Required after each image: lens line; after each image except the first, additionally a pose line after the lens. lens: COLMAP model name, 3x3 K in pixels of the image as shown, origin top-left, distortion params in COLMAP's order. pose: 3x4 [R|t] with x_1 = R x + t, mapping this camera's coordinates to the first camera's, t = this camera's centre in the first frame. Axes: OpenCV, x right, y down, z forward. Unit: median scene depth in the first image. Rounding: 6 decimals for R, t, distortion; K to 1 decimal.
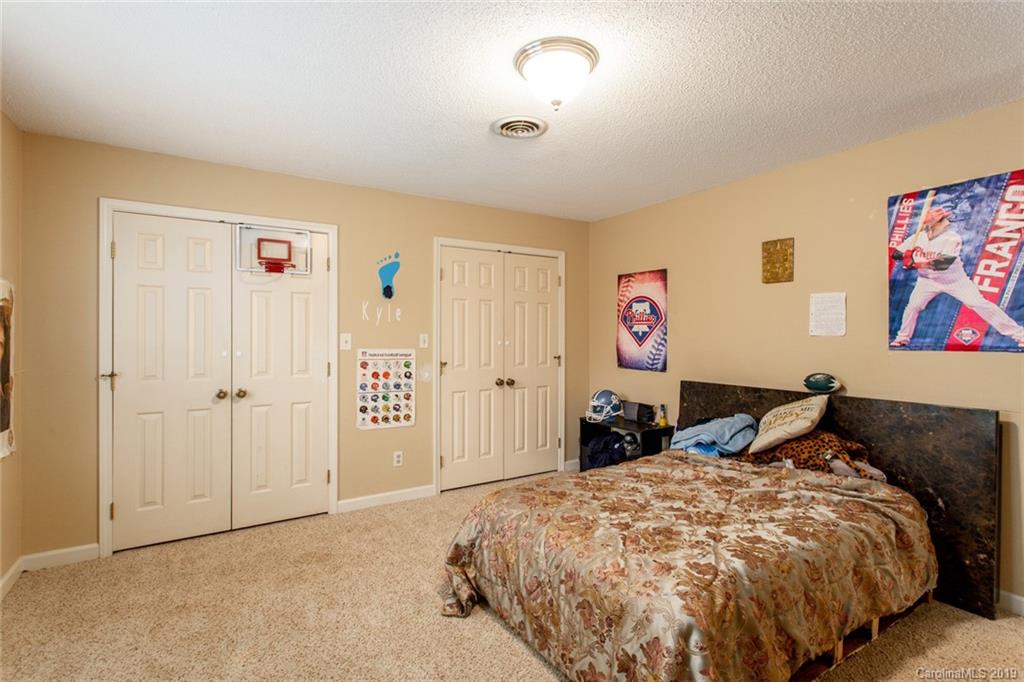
lens RADIAL K [[488.7, 0, 507.8], [0, 488.7, 337.1], [0, 0, 1]] dist [0.015384, 0.001582]
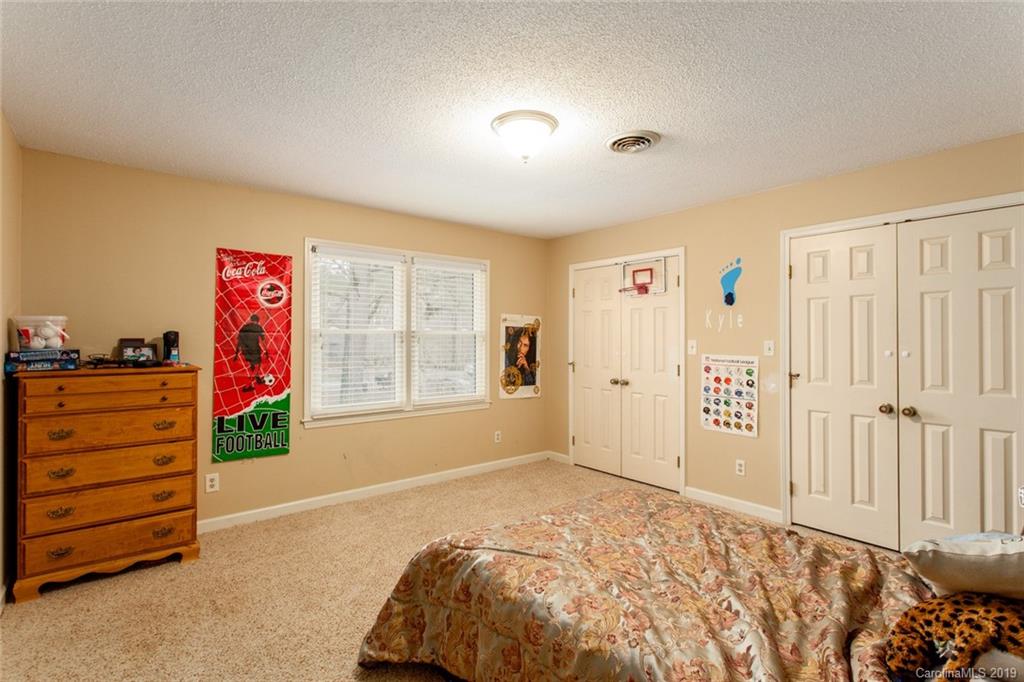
lens RADIAL K [[488.7, 0, 514.4], [0, 488.7, 339.3], [0, 0, 1]] dist [0.015384, 0.001582]
pose [[0.141366, -0.000764, -0.989957, 0.697255], [-0.007837, 0.999968, -0.001891, -0.003436], [0.989926, 0.008026, 0.141356, 0.416500]]
